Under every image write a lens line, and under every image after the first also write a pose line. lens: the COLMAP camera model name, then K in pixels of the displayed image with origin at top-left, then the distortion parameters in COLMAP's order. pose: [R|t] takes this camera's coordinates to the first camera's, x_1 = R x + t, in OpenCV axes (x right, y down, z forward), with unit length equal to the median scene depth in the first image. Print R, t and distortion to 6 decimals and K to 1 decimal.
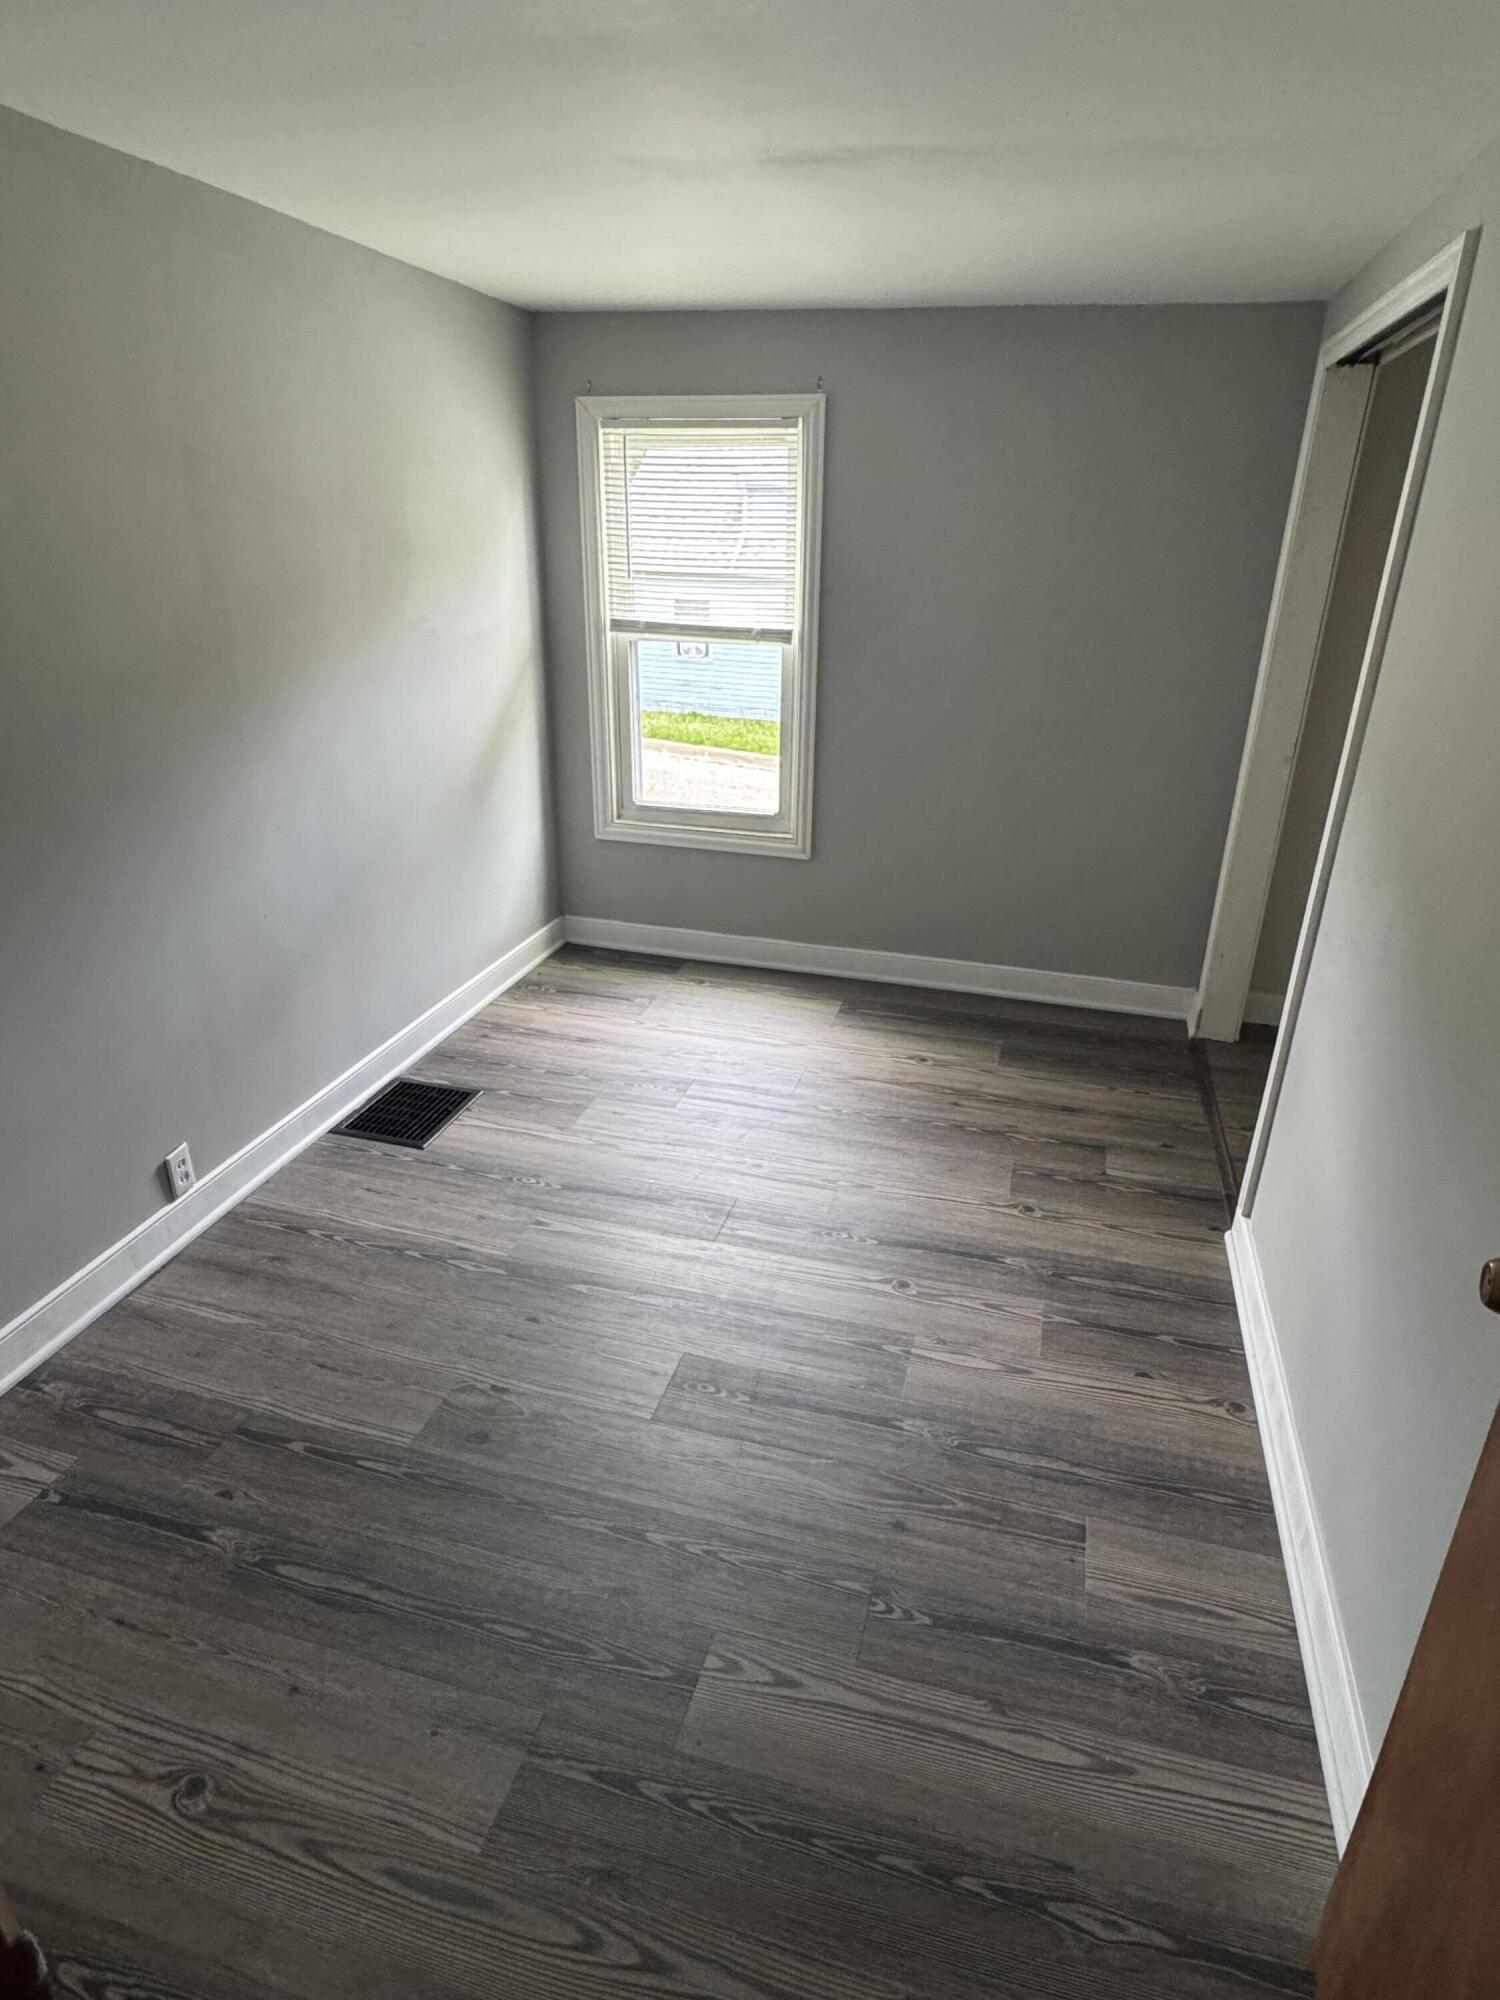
lens RADIAL K [[1134.7, 0, 759.3], [0, 1134.7, 980.0], [0, 0, 1]] dist [-0.002594, 0.001484]
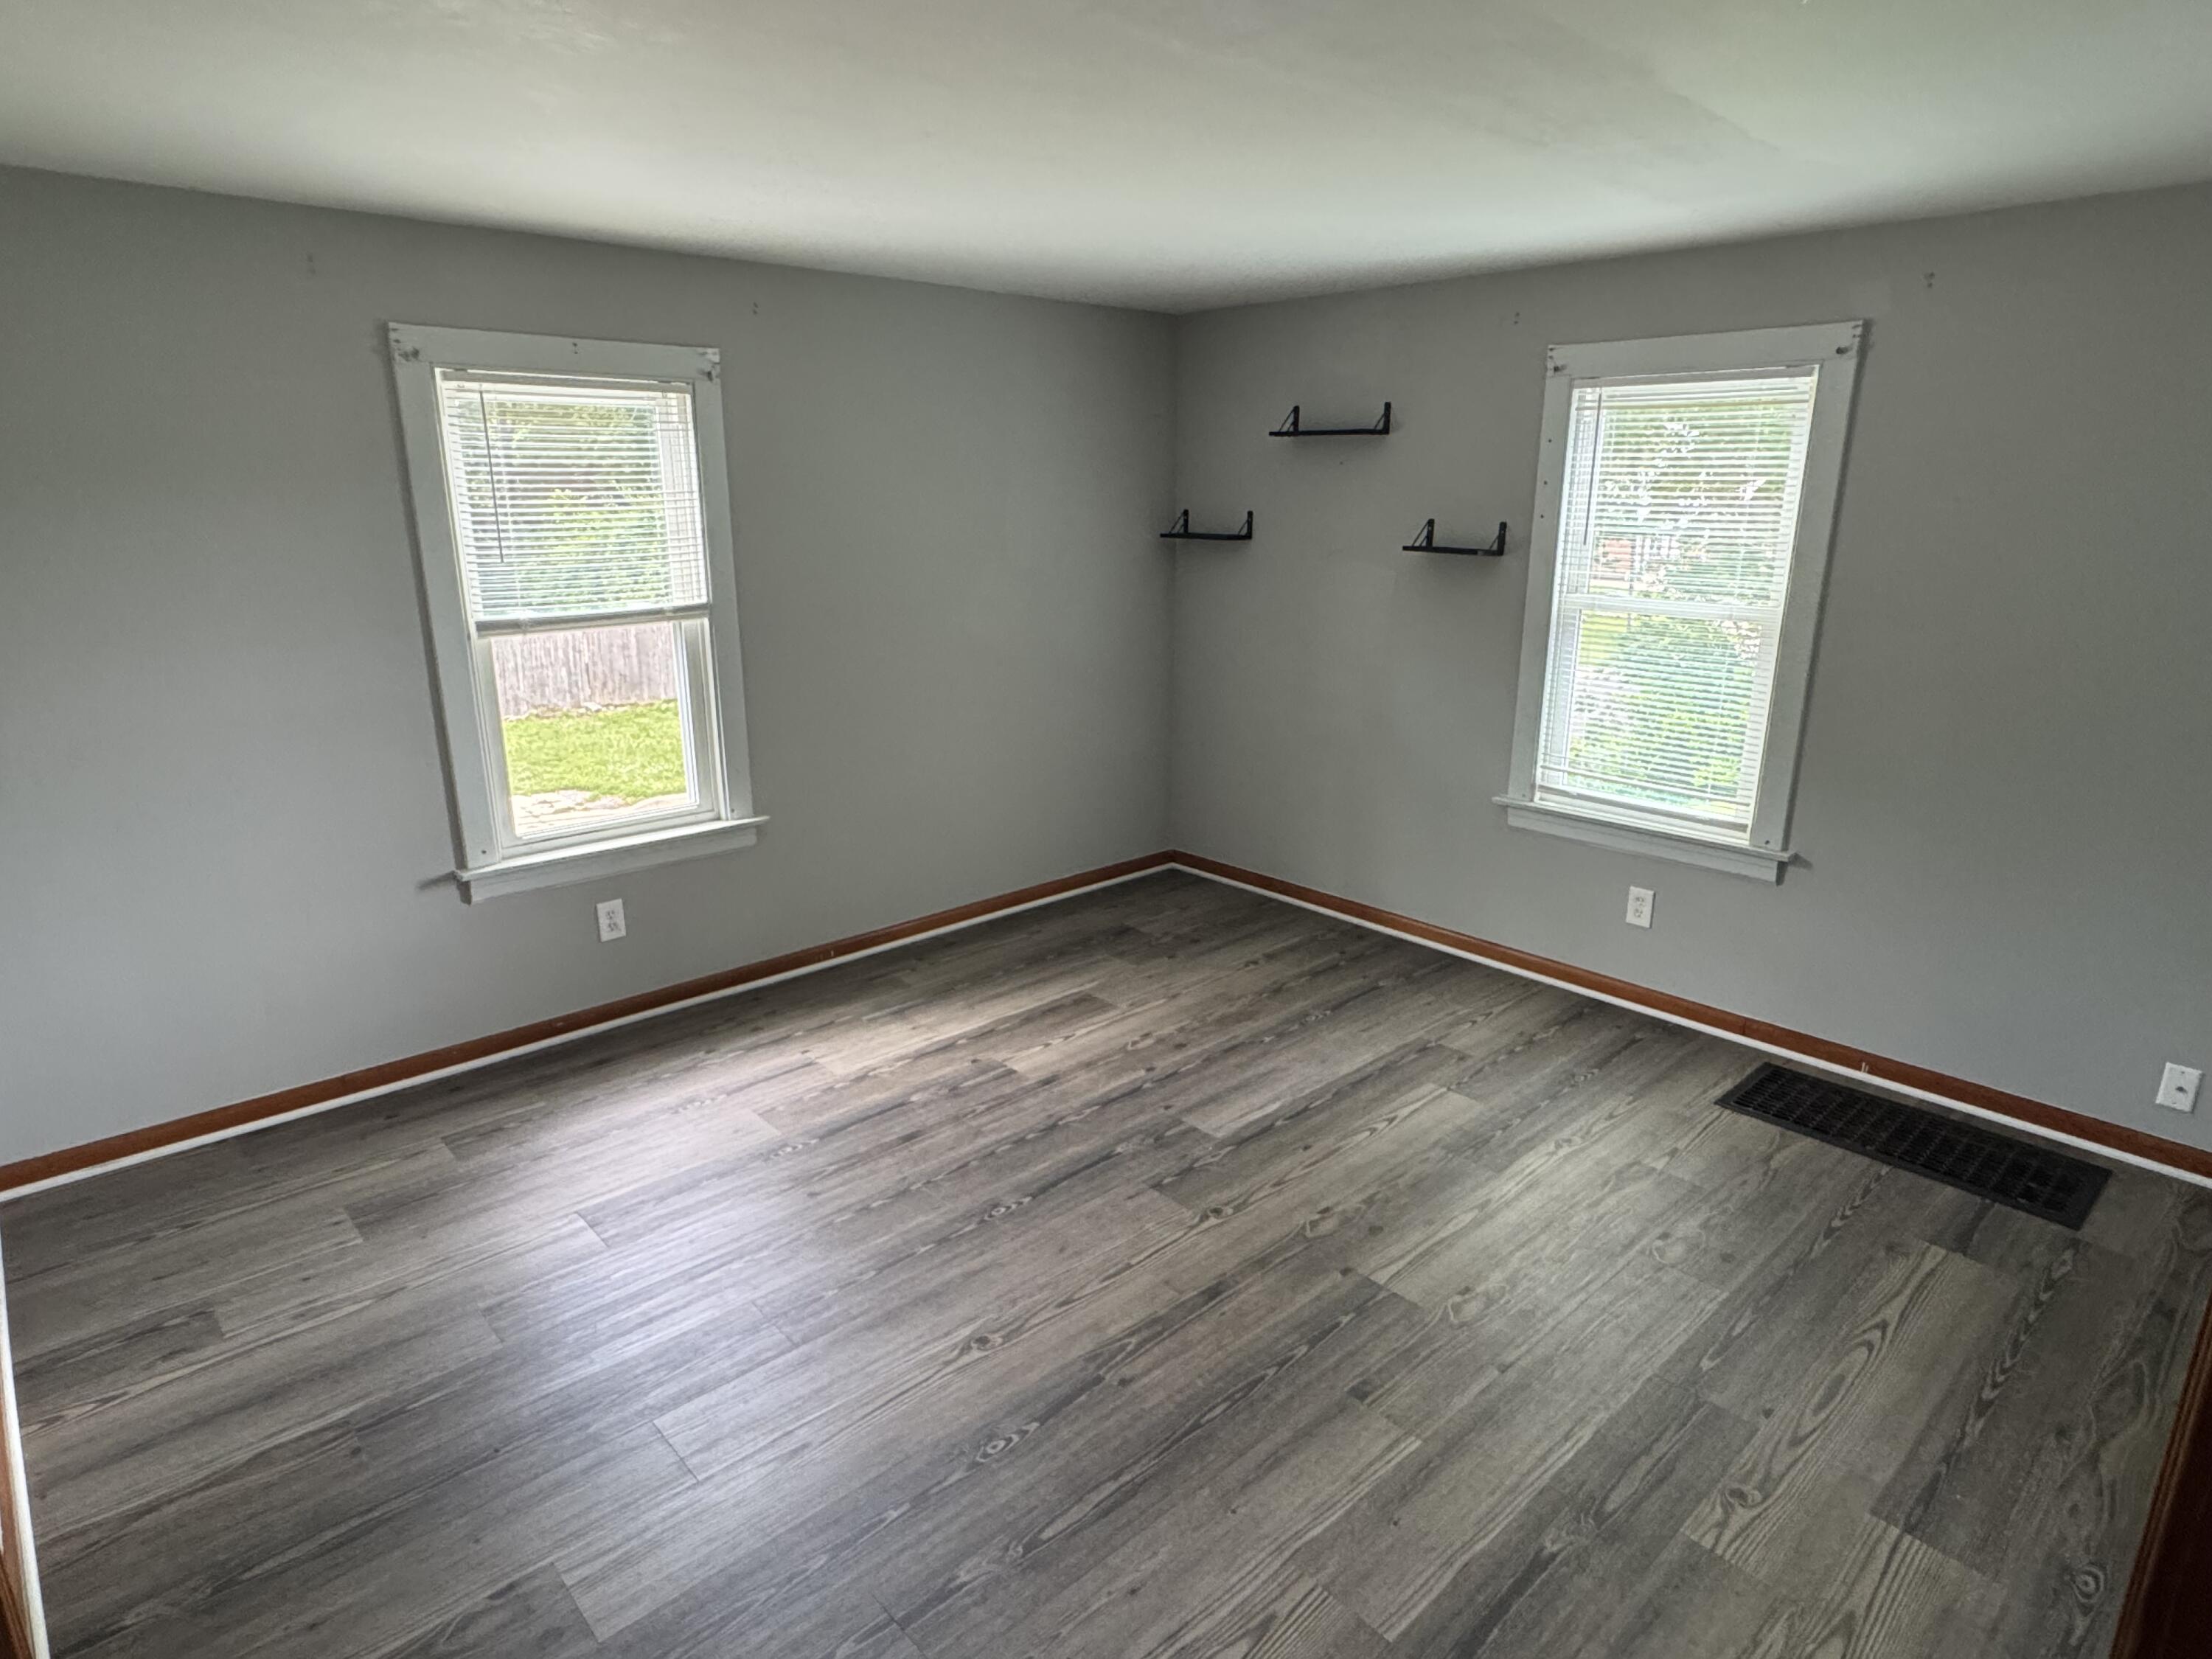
lens RADIAL K [[1255.0, 0, 1113.2], [0, 1255.0, 834.0], [0, 0, 1]] dist [-0.002594, 0.001484]
pose [[0.533519, -0.260156, 0.804783, -0.632722], [0.339428, 0.937392, 0.078005, -0.103193], [-0.774691, 0.231549, 0.588421, 0.202477]]
